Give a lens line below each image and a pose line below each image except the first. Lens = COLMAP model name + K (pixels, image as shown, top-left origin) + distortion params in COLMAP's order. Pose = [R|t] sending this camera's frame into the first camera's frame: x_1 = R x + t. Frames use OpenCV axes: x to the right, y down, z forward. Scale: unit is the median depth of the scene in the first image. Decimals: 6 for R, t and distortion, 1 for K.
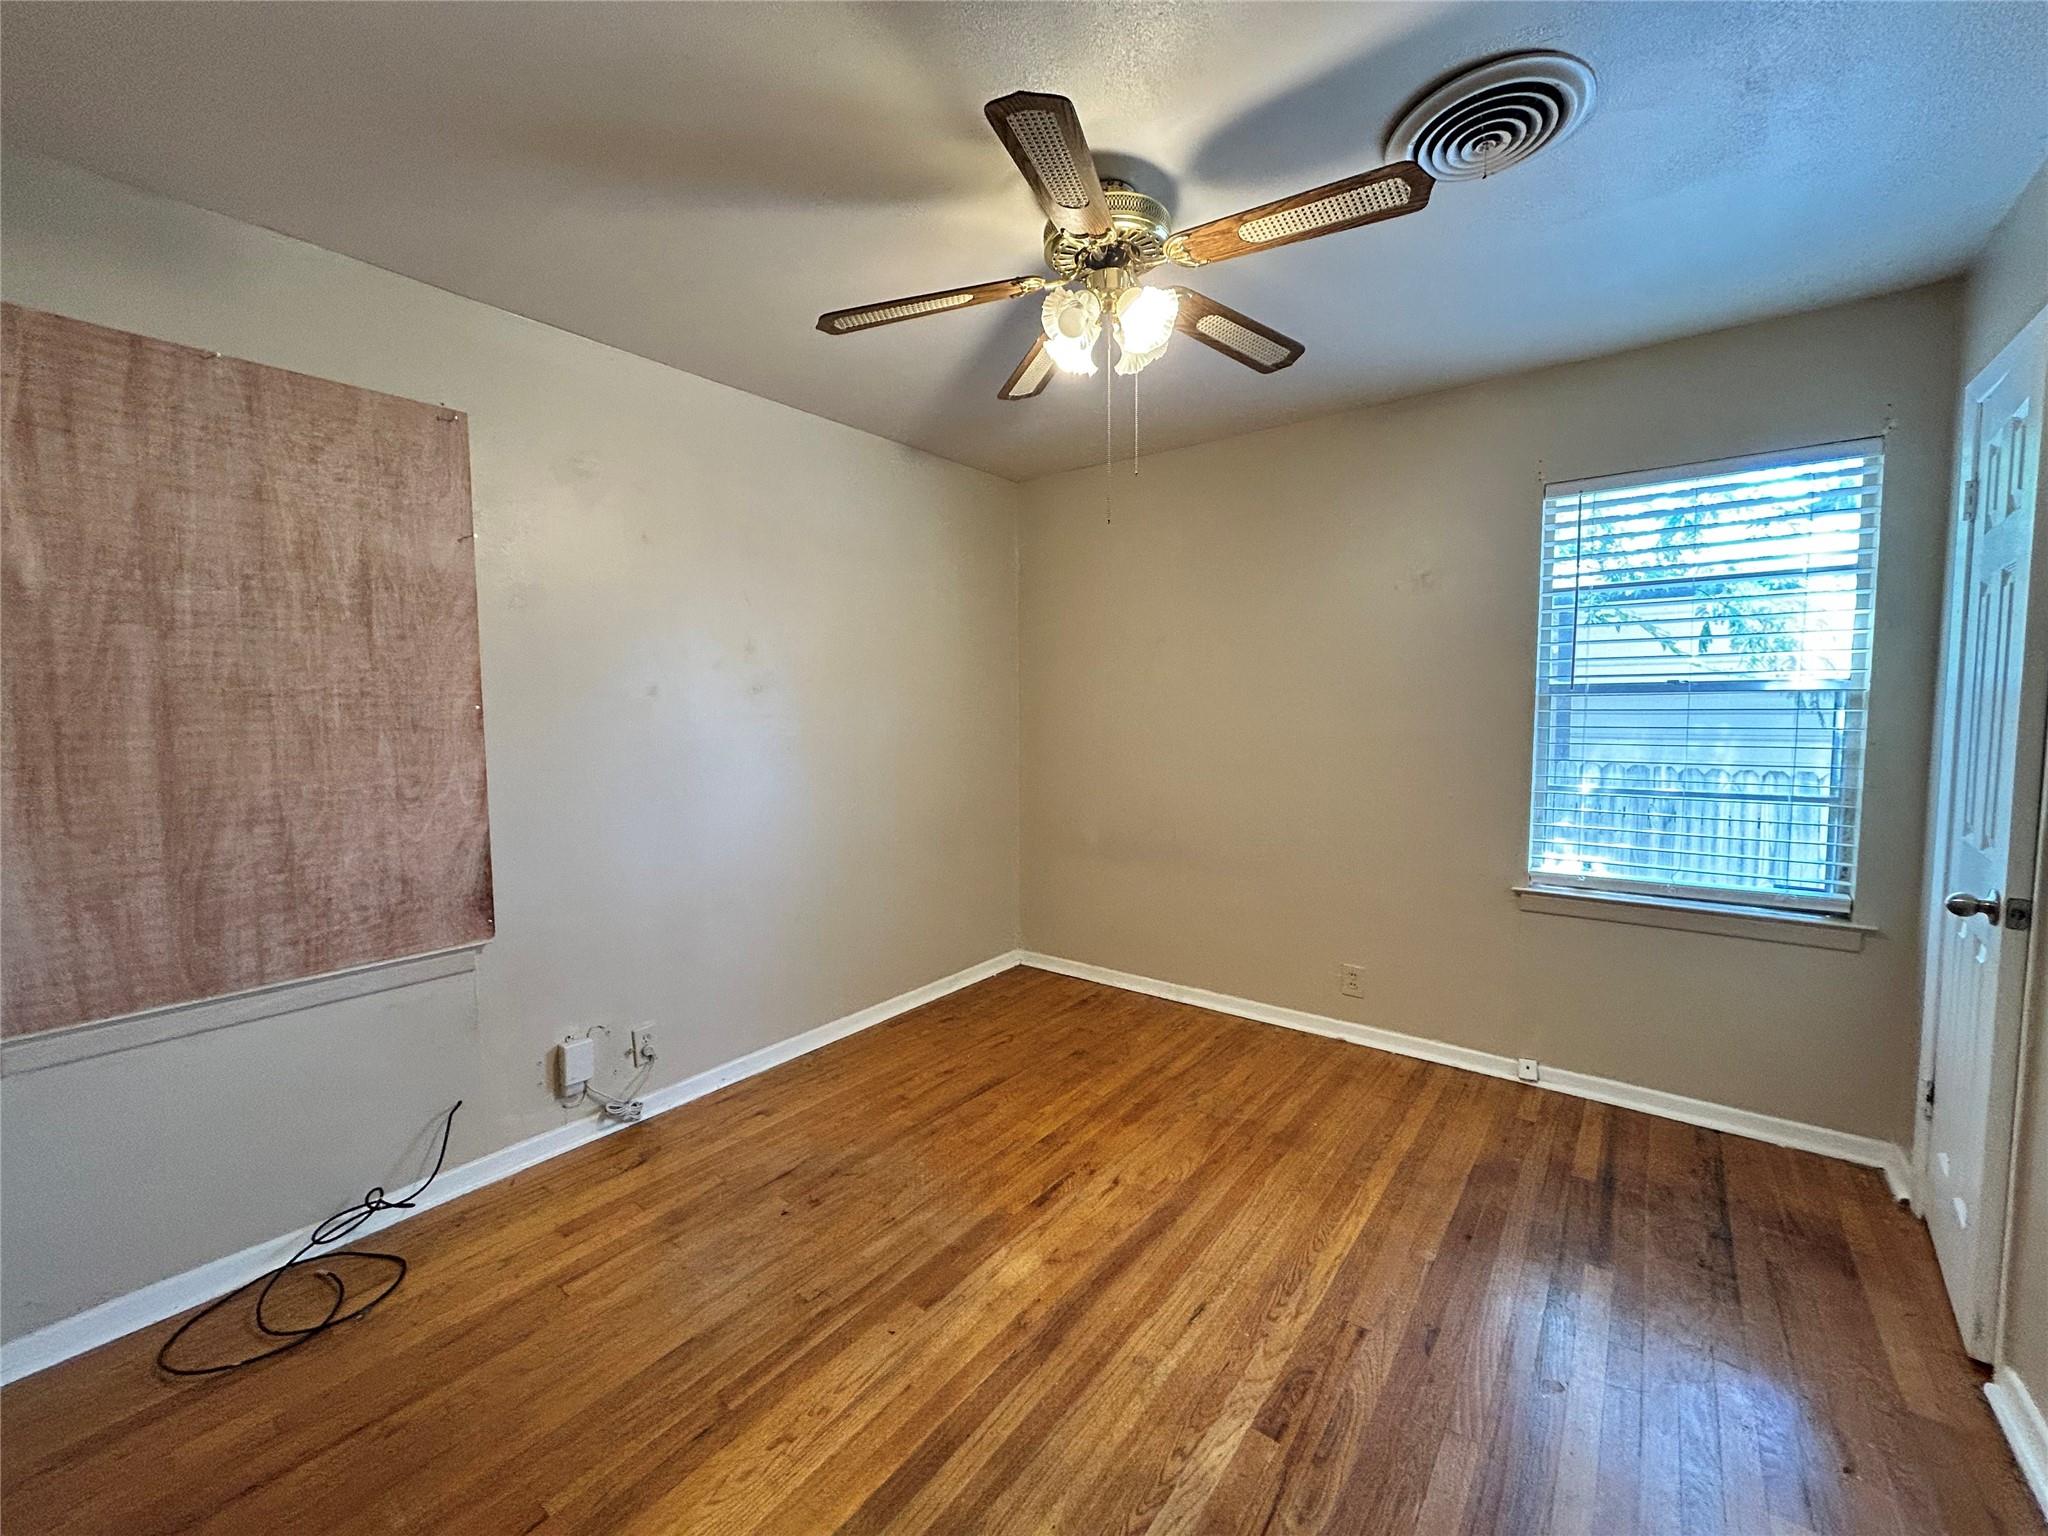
lens RADIAL K [[816.3, 0, 1024.0], [0, 816.3, 768.0], [0, 0, 1]] dist [-0.003360, -0.000730]
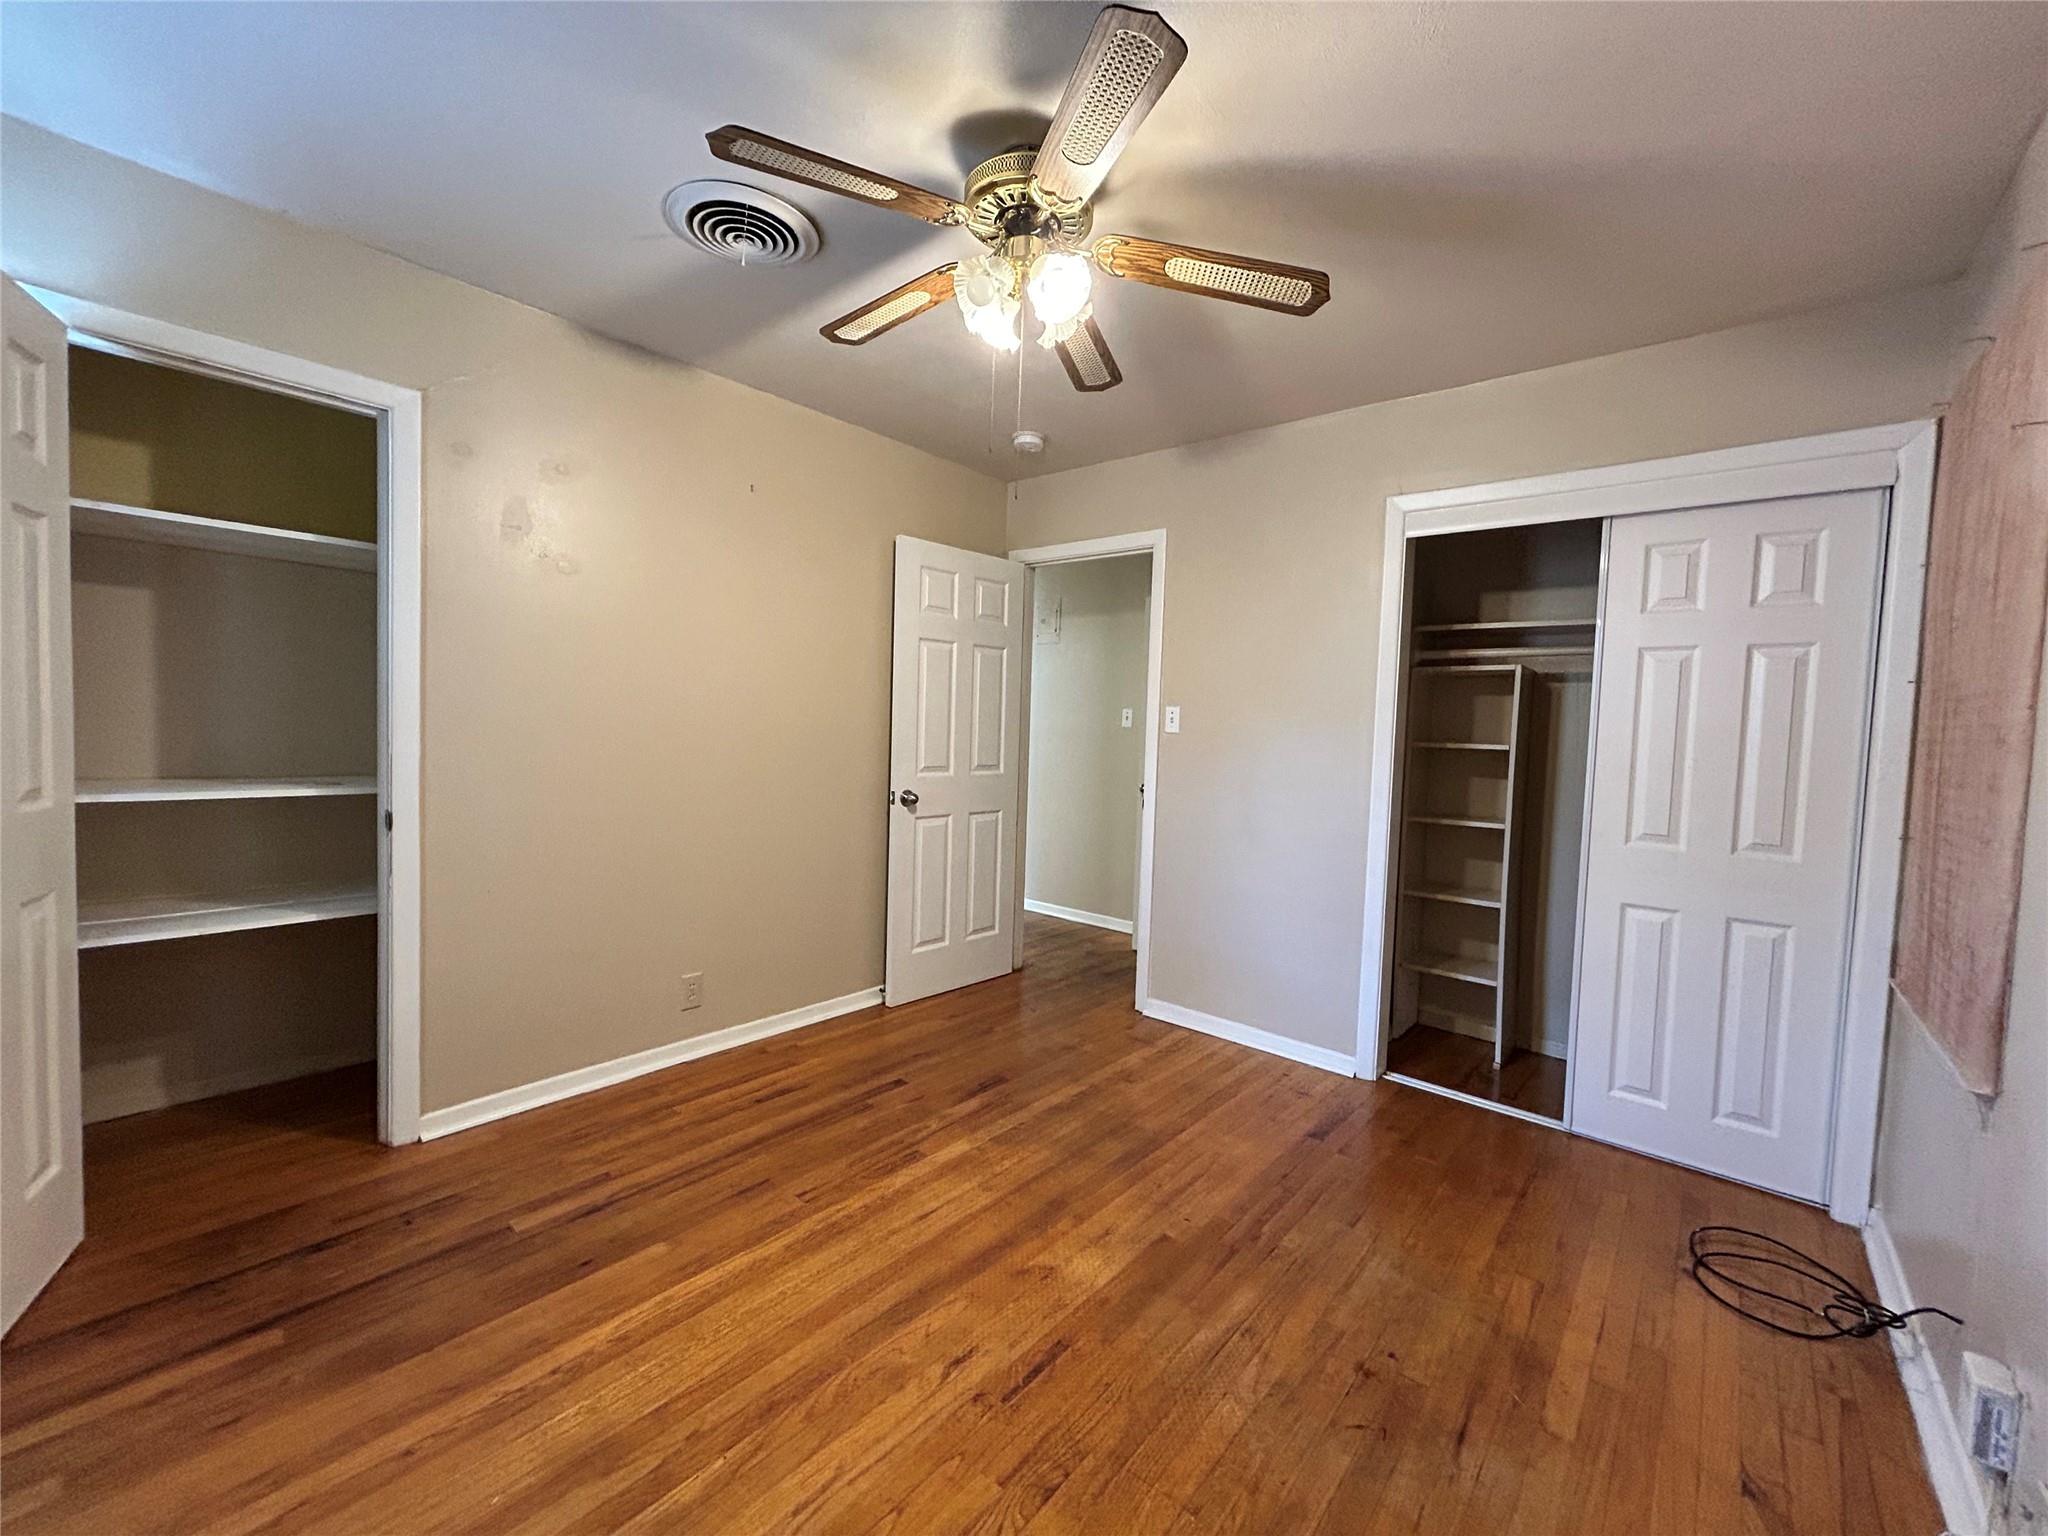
lens RADIAL K [[816.3, 0, 1024.0], [0, 816.3, 768.0], [0, 0, 1]] dist [-0.003360, -0.000730]
pose [[-0.998577, -0.033099, 0.041824, 0.042489], [-0.027887, 0.992434, 0.119569, -0.095827], [-0.045465, 0.118232, -0.991945, 1.889368]]
